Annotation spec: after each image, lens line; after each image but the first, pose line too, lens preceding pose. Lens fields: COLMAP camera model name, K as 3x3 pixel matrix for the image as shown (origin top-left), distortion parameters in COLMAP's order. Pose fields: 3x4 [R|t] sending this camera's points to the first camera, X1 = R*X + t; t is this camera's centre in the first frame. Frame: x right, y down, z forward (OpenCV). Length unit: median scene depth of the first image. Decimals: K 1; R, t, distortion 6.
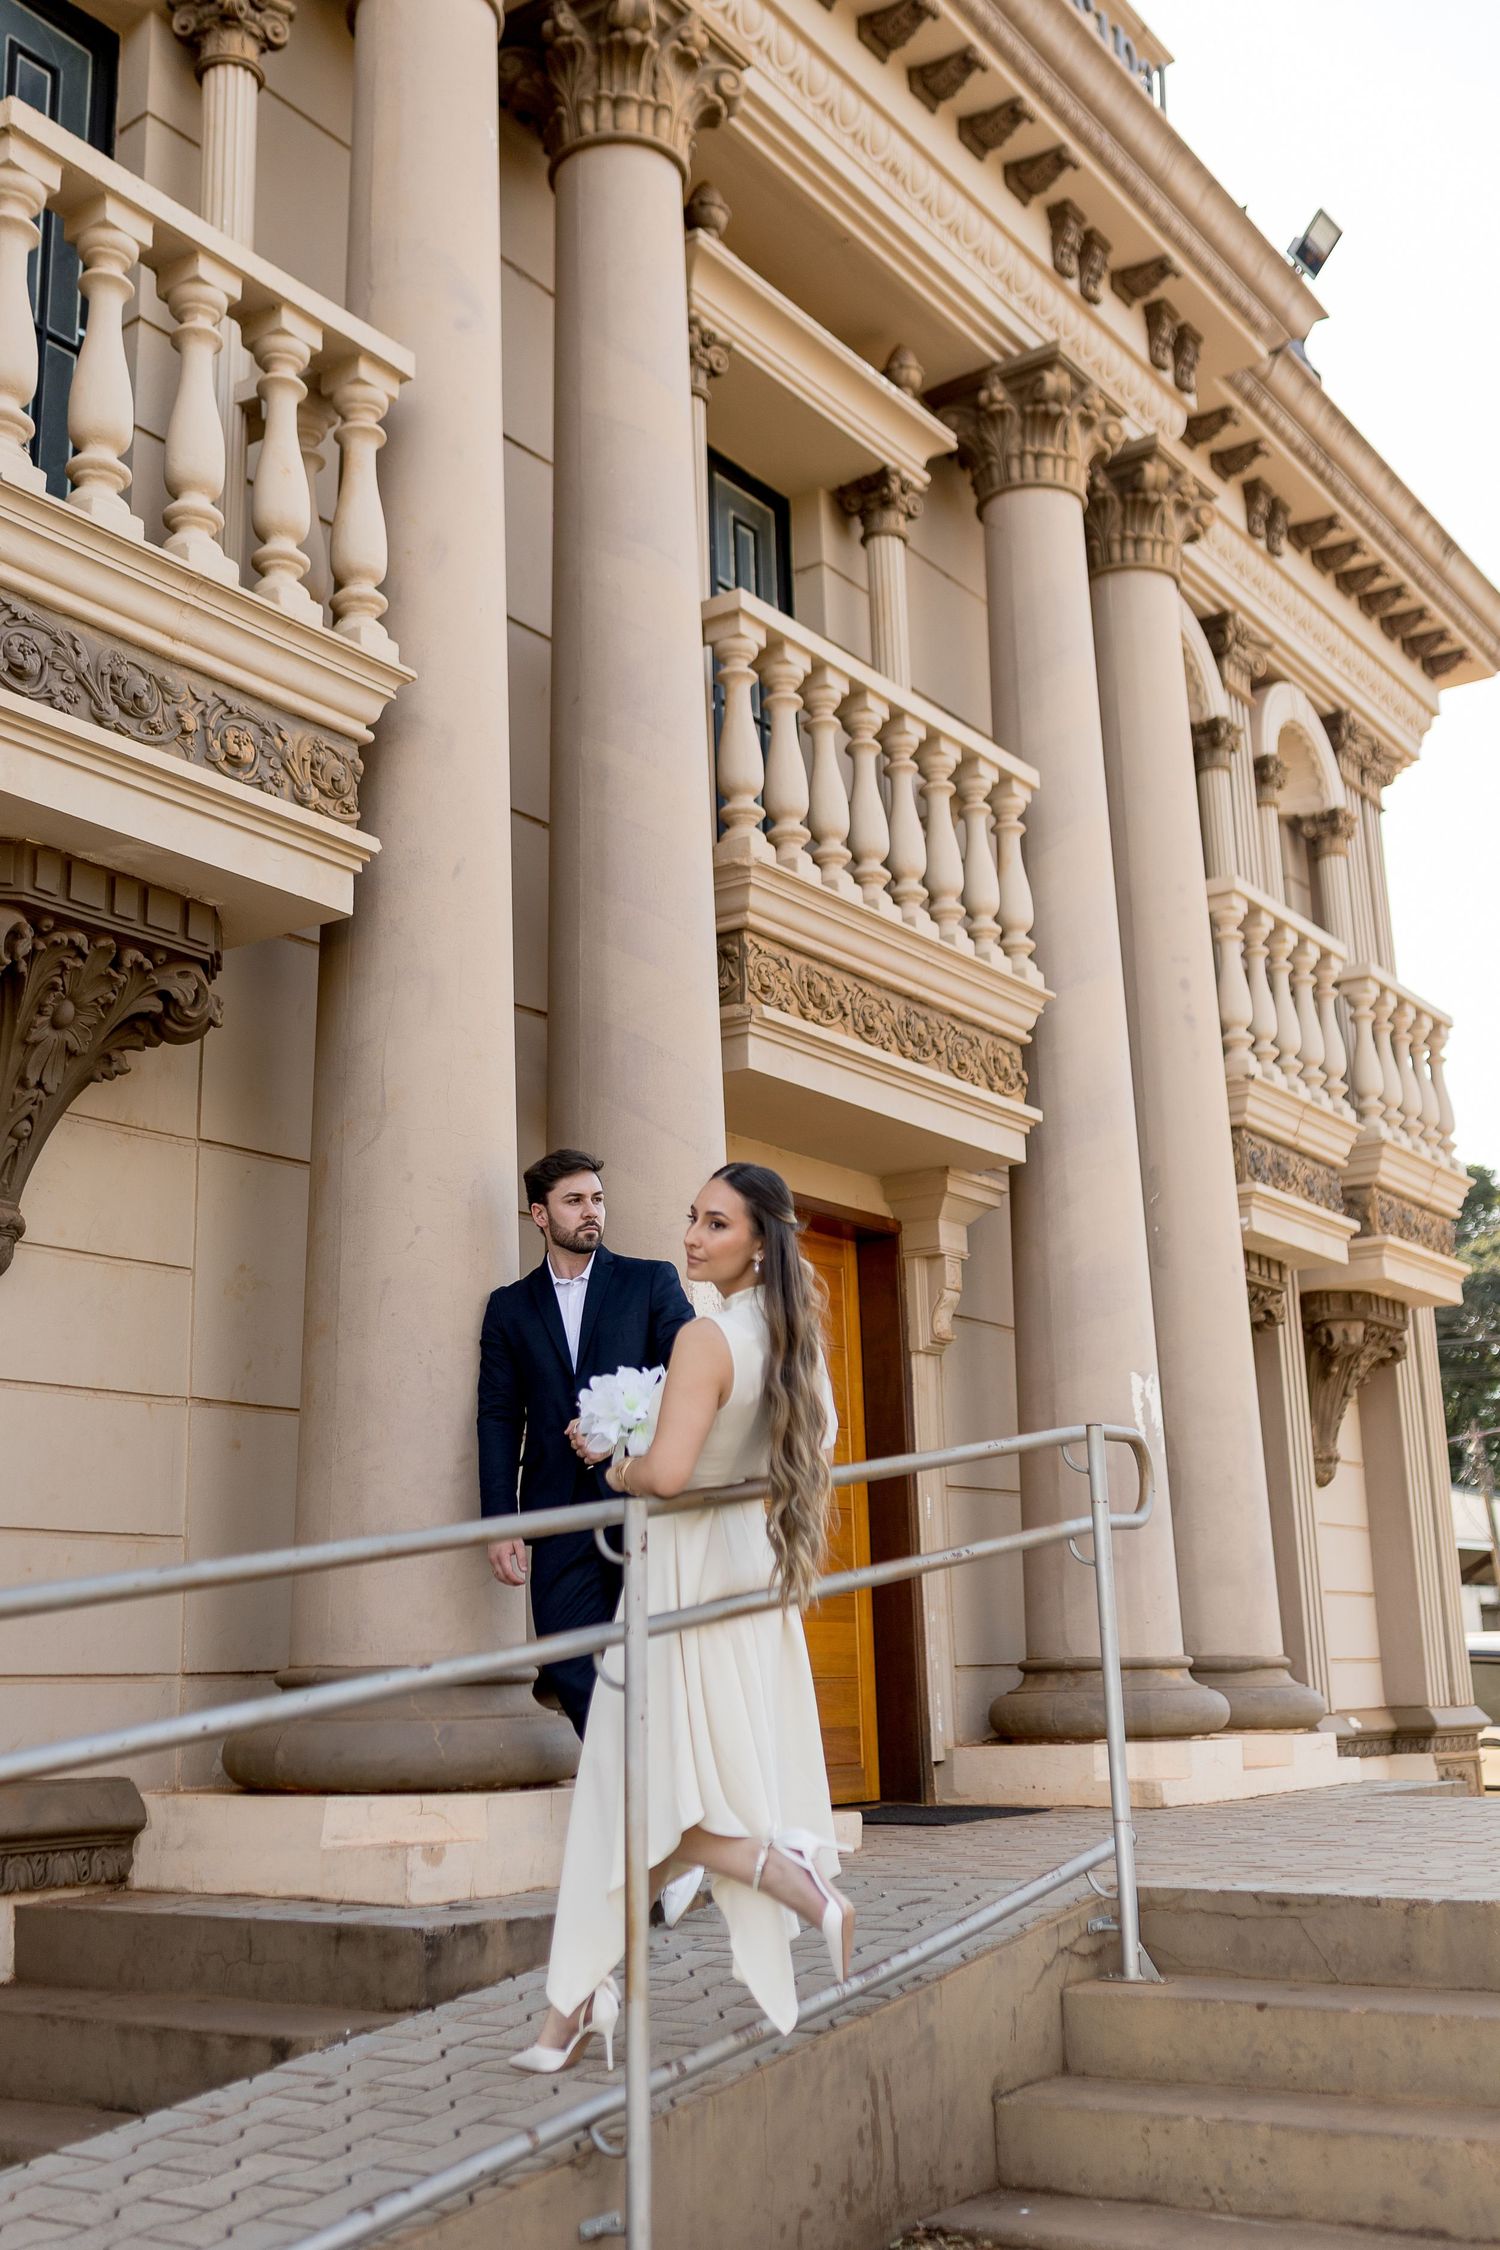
lens RADIAL K [[2401.4, 0, 674.2], [0, 2401.4, 1074.3], [0, 0, 1]] dist [0.000958, 0.000033]
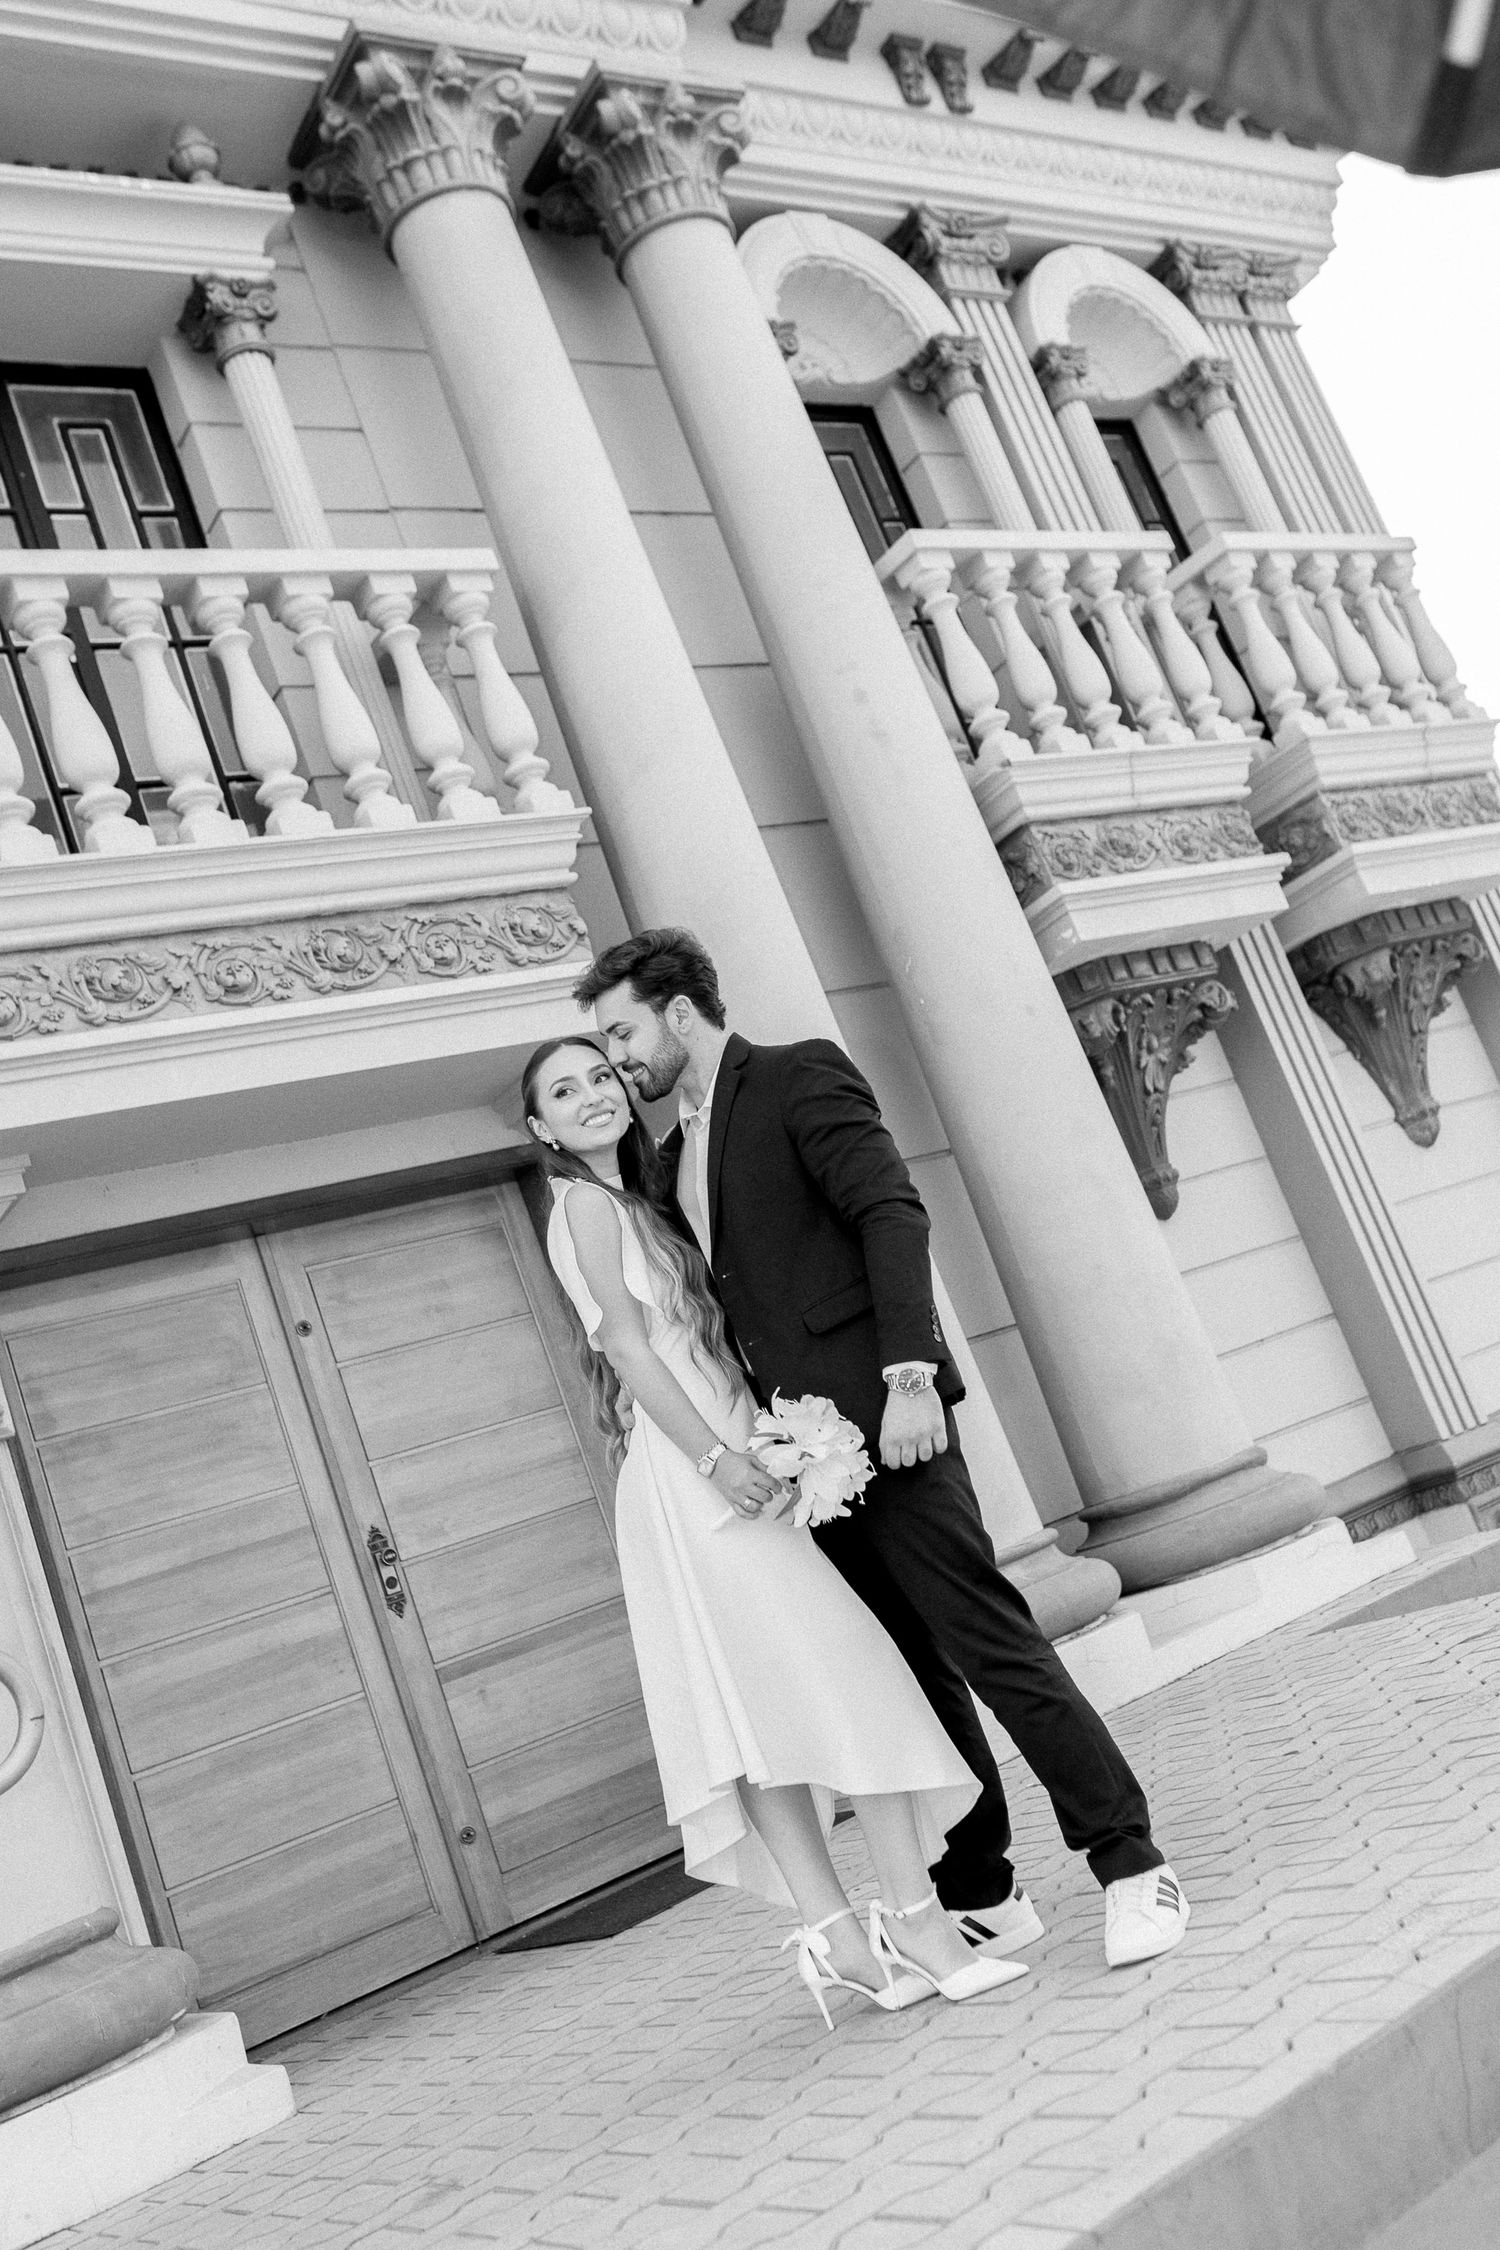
lens RADIAL K [[2126.2, 0, 750.4], [0, 2126.2, 1110.7], [0, 0, 1]] dist [0.000879, 0.001541]
pose [[0.887643, -0.367190, -0.277960, 0.436502], [0.394308, 0.917787, 0.046778, 0.055023], [0.237932, -0.151124, 0.959453, 0.395484]]
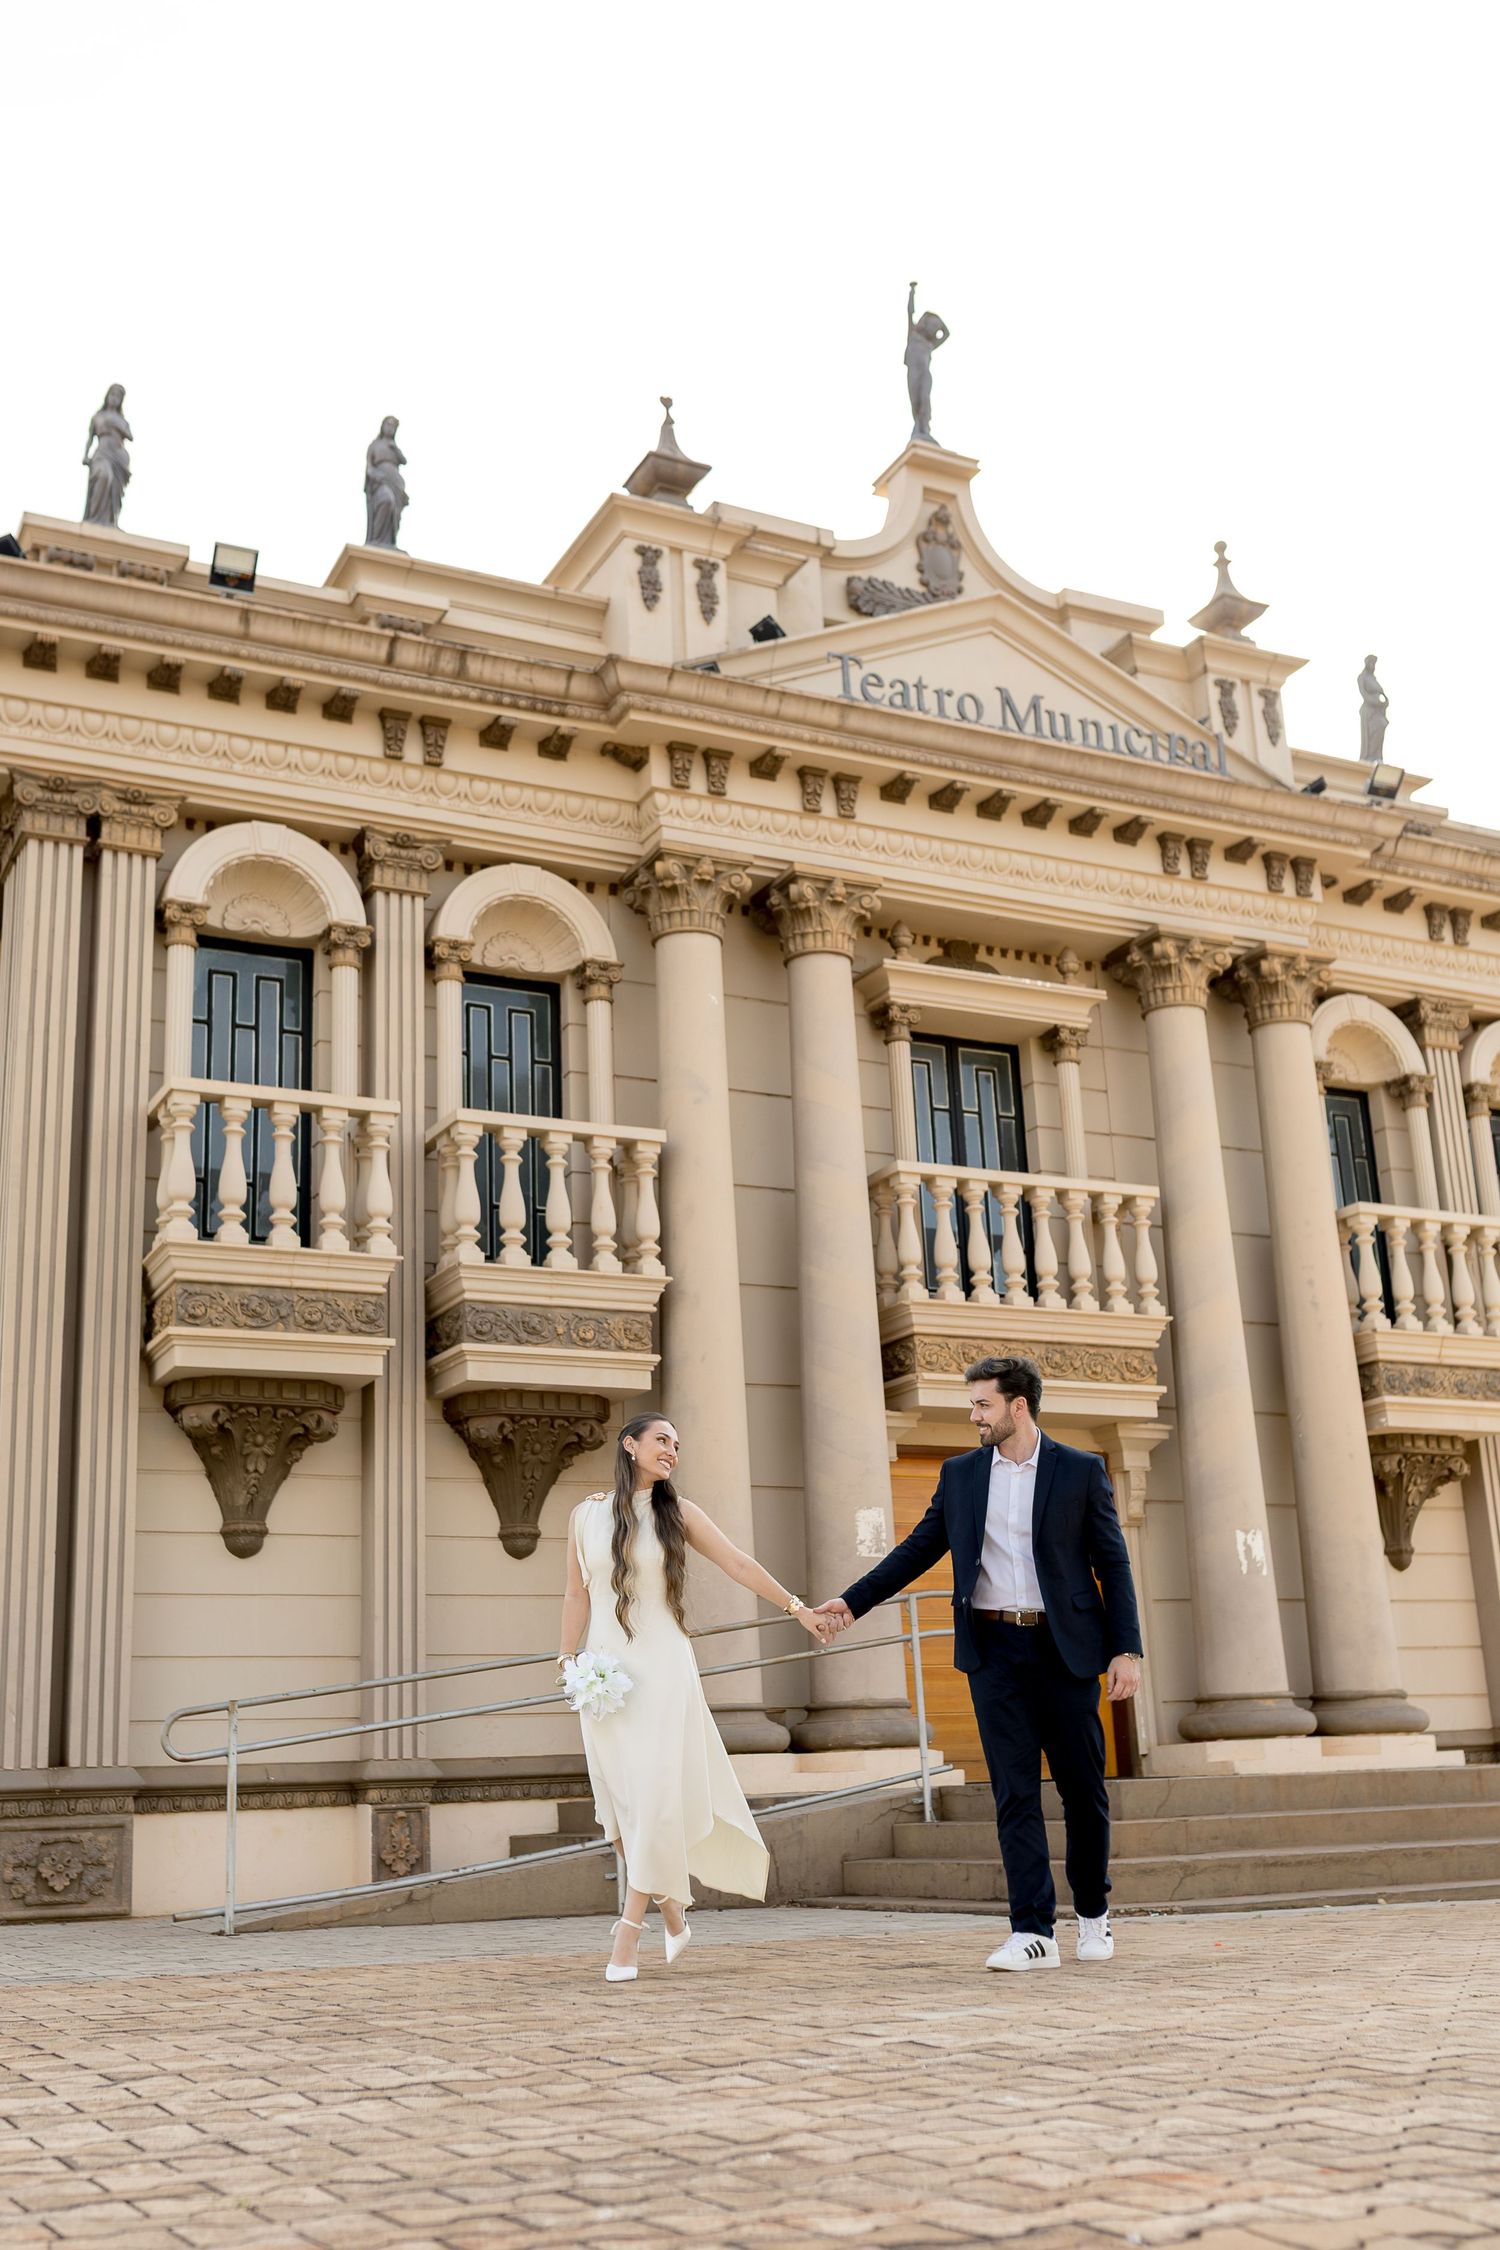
lens RADIAL K [[2247.8, 0, 700.8], [0, 2247.8, 1184.0], [0, 0, 1]] dist [0.003190, -0.004730]
pose [[0.882477, -0.137088, -0.449934, 0.730075], [0.135213, 0.990145, -0.036482, -0.140238], [0.450501, -0.028643, 0.892316, -0.742015]]
